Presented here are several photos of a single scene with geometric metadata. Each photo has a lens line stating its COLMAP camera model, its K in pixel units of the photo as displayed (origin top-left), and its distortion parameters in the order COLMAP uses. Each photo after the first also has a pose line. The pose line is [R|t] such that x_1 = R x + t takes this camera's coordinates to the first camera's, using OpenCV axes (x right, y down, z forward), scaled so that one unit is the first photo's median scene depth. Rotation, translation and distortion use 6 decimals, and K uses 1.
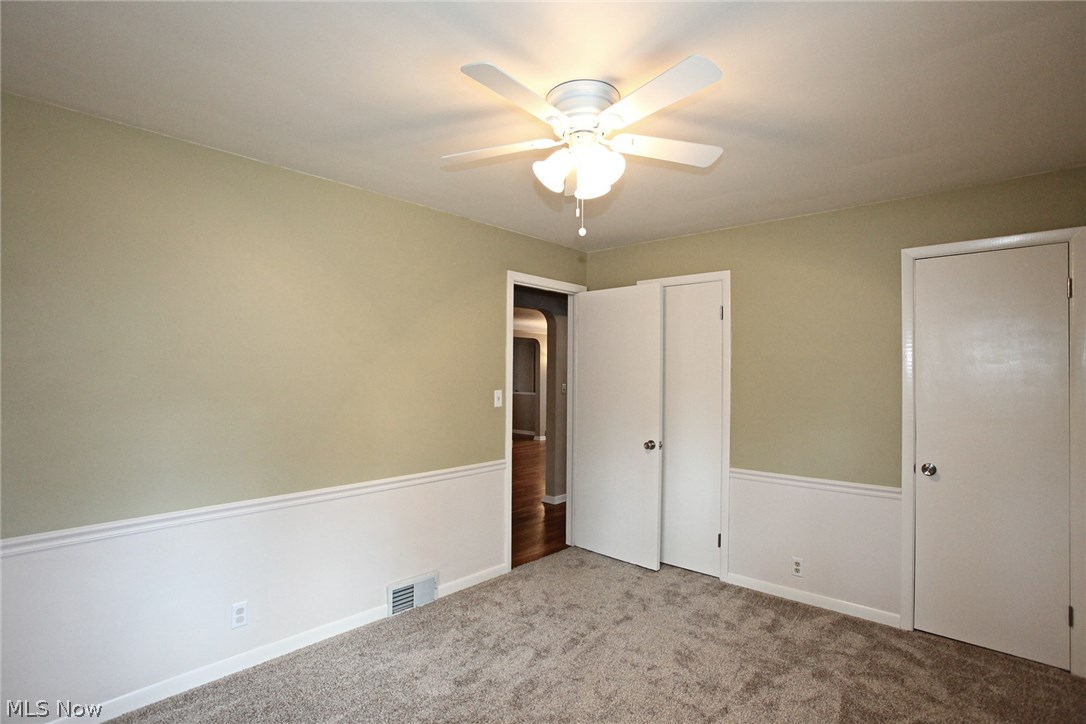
lens RADIAL K [[547.8, 0, 540.6], [0, 547.8, 357.3], [0, 0, 1]] dist [-0.023058, 0.009319]
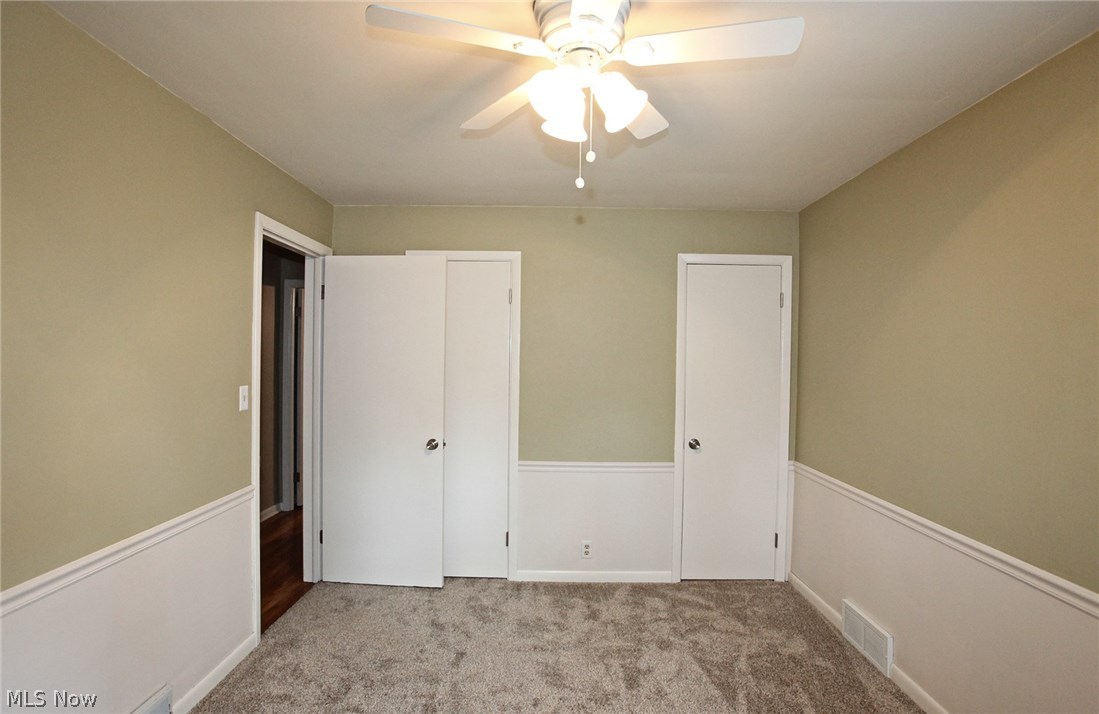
lens RADIAL K [[555.8, 0, 552.2], [0, 555.8, 359.7], [0, 0, 1]] dist [-0.047736, 0.004513]
pose [[0.742004, 0.003262, 0.670388, -0.282384], [-0.026371, 0.999356, 0.024326, 0.001838], [-0.669877, -0.035729, 0.741612, 0.278703]]
